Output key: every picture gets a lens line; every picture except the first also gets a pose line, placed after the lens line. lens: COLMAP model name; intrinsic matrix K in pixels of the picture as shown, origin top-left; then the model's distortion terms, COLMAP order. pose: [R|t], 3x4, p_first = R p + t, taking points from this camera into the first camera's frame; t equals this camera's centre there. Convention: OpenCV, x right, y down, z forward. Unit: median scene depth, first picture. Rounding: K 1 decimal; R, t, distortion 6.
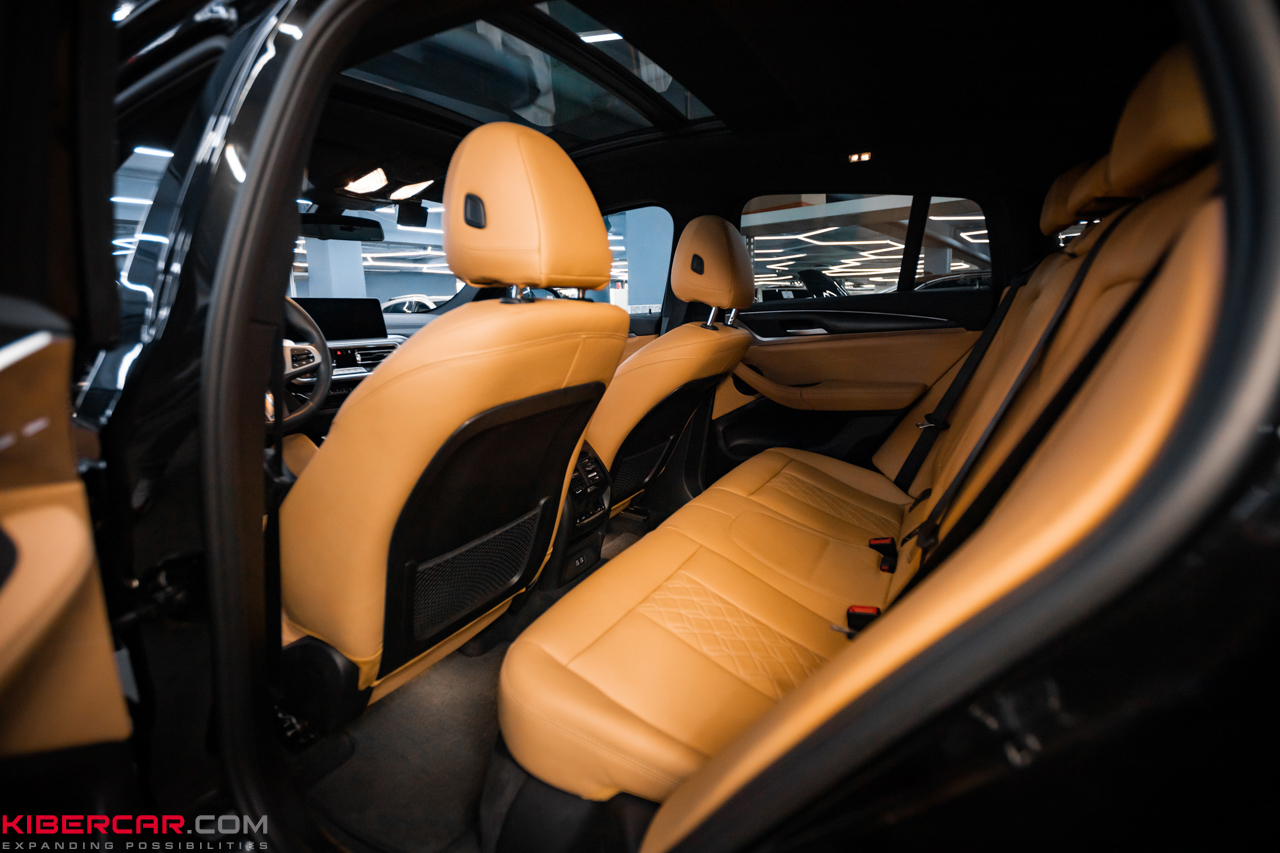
lens RADIAL K [[696.8, 0, 641.2], [0, 696.8, 448.9], [0, 0, 1]] dist [-0.079702, 0.057113]
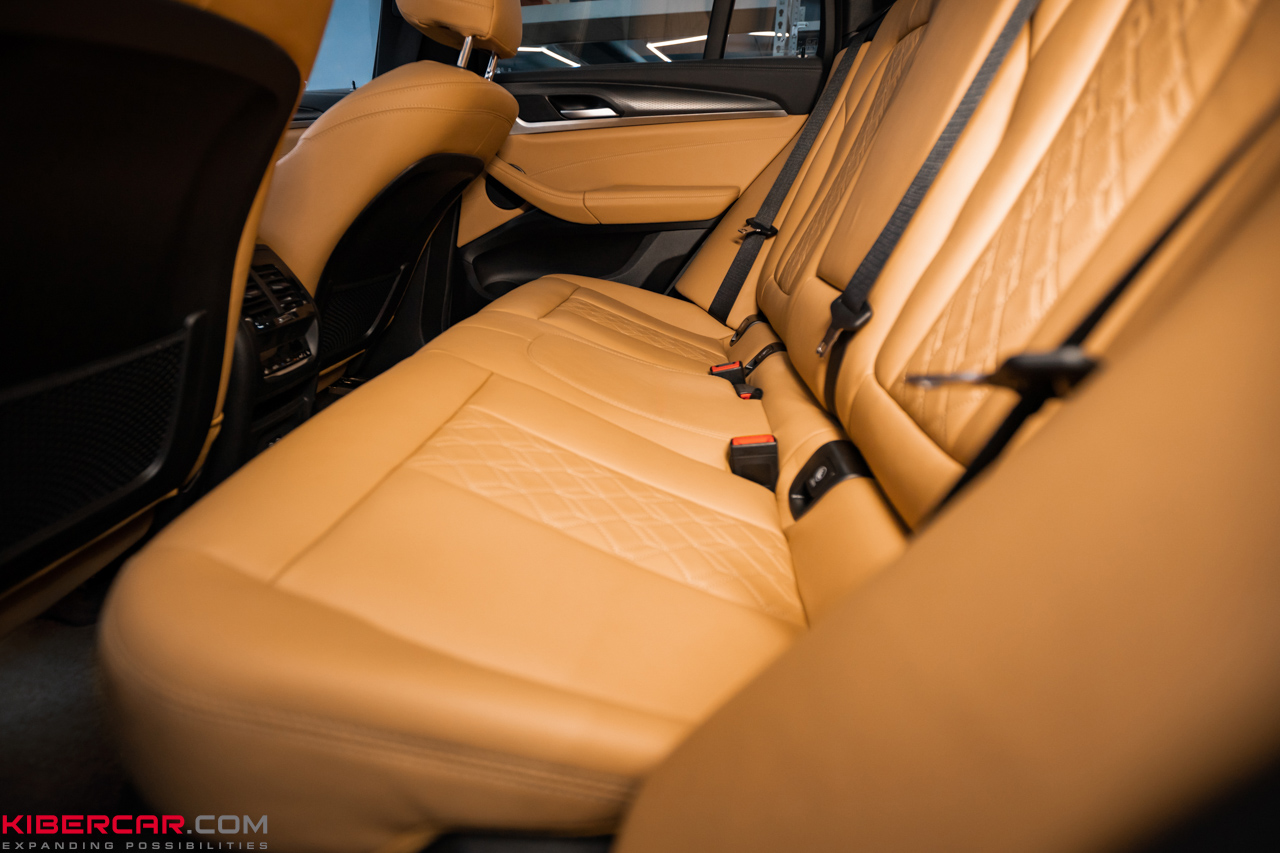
lens RADIAL K [[696.8, 0, 641.2], [0, 696.8, 448.9], [0, 0, 1]] dist [-0.079702, 0.057113]
pose [[0.911264, -0.091532, 0.401523, -0.037956], [0.050827, 0.992530, 0.110906, 0.119486], [-0.408675, -0.080656, 0.909109, 0.318093]]
